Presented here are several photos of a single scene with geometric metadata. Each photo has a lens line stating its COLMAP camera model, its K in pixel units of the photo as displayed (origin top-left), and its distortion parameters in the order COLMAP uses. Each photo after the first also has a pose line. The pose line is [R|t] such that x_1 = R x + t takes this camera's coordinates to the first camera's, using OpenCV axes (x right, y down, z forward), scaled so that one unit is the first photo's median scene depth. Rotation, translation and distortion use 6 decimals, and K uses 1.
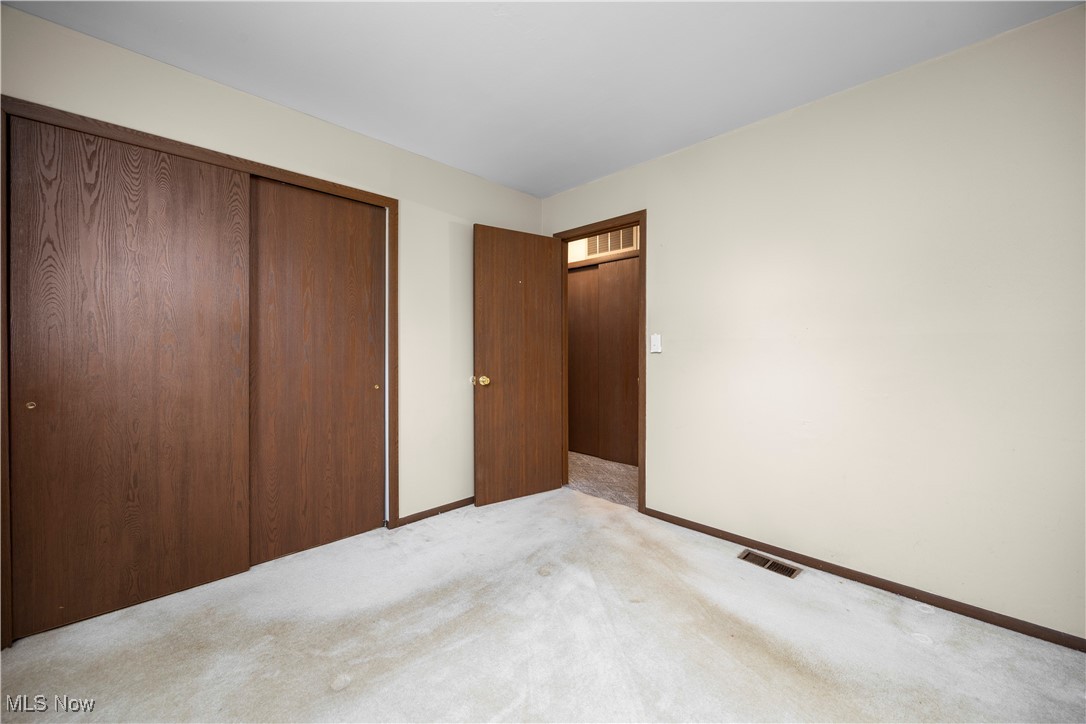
lens RADIAL K [[433.8, 0, 549.3], [0, 433.8, 356.9], [0, 0, 1]] dist [-0.002954, -0.000089]
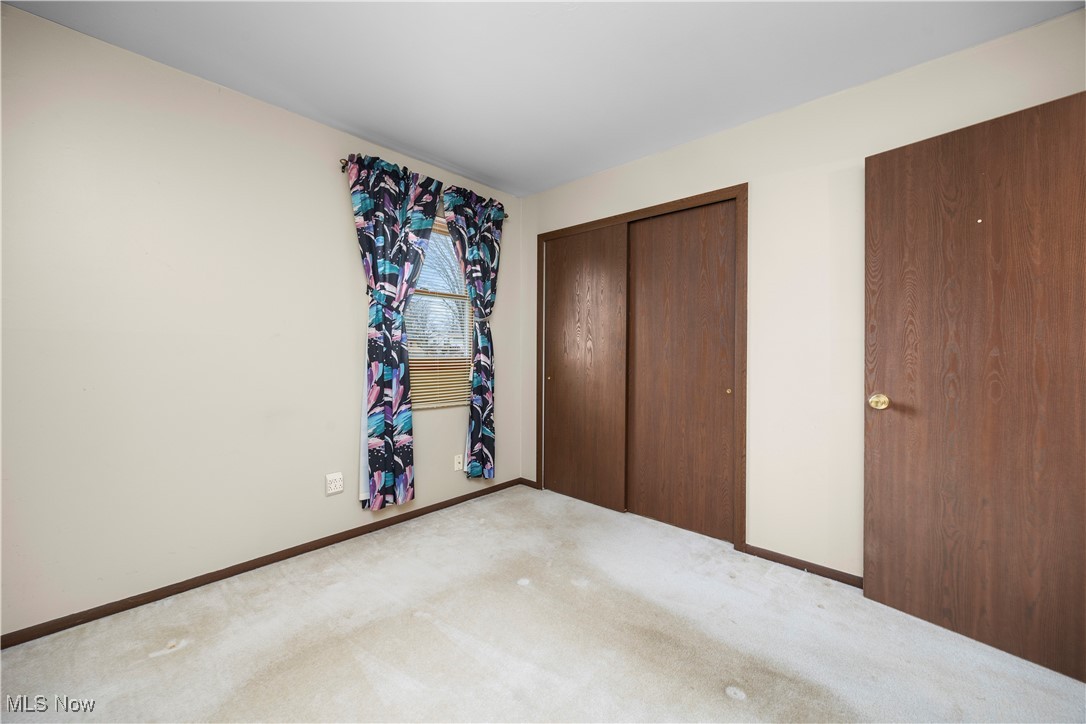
lens RADIAL K [[433.8, 0, 549.3], [0, 433.8, 356.9], [0, 0, 1]] dist [-0.002954, -0.000089]
pose [[0.007898, 0.010847, -0.999910, 0.552851], [-0.020887, 0.999725, 0.010680, -0.007468], [0.999751, 0.020801, 0.008123, 0.616573]]
